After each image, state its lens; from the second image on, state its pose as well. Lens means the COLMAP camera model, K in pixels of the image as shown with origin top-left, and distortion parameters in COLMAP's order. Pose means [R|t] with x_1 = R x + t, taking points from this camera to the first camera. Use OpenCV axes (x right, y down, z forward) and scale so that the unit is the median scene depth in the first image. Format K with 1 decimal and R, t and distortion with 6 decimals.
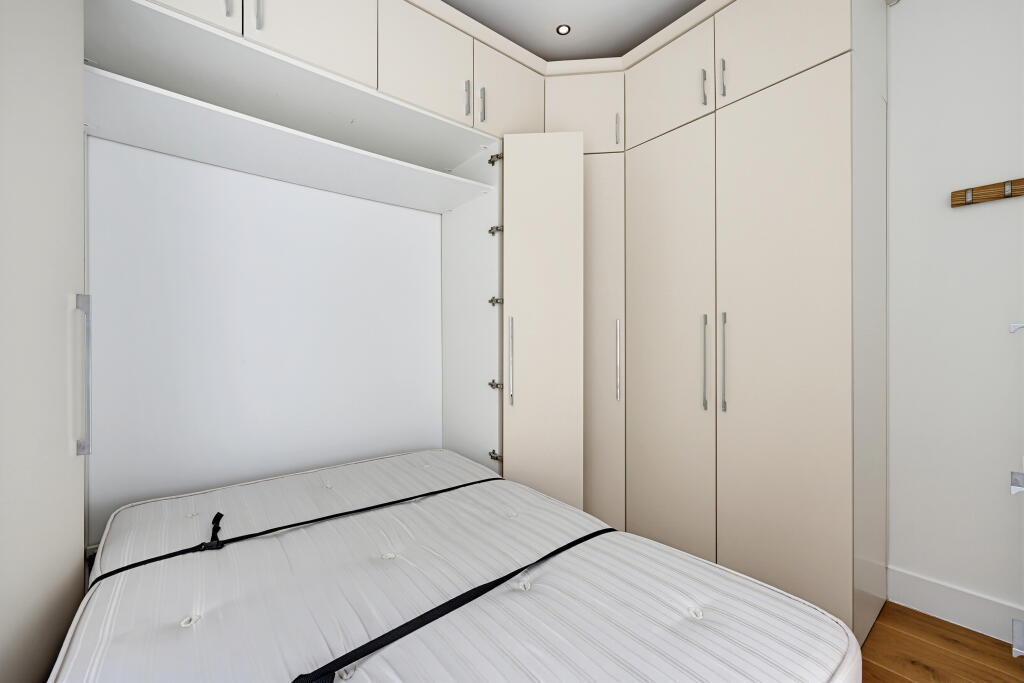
lens RADIAL K [[406.2, 0, 508.6], [0, 406.2, 343.6], [0, 0, 1]] dist [-0.000029, 0.000875]
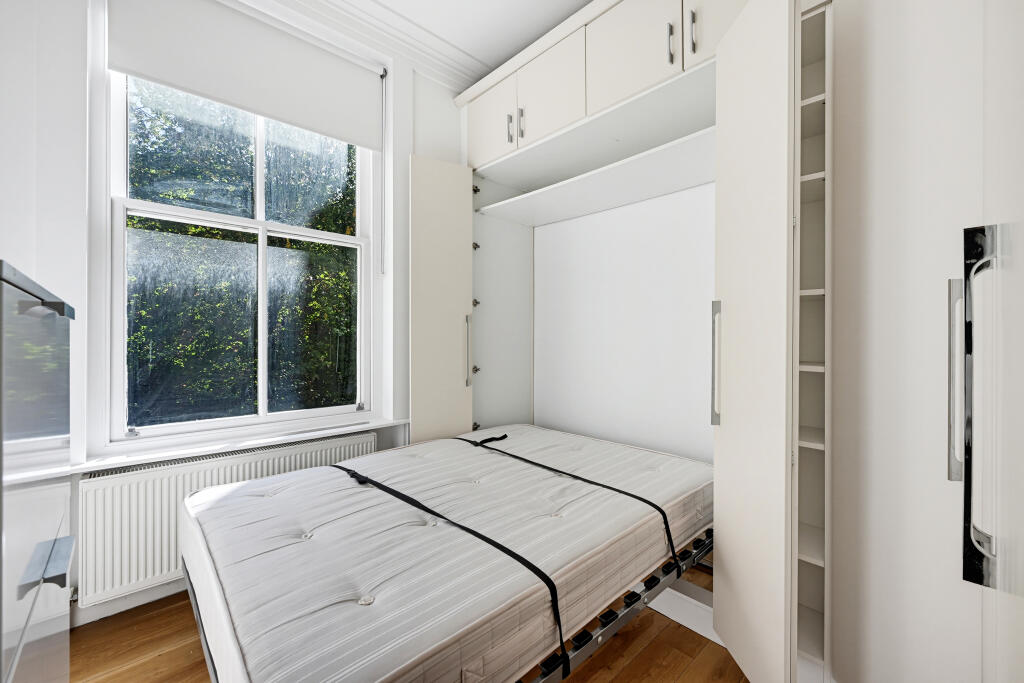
lens RADIAL K [[406.2, 0, 502.7], [0, 406.2, 339.8], [0, 0, 1]] dist [-0.000029, 0.000875]
pose [[0.078103, 0.015248, -0.996829, 0.864994], [-0.002930, 0.999882, 0.015066, -0.011921], [0.996941, 0.001744, 0.078139, 0.719732]]
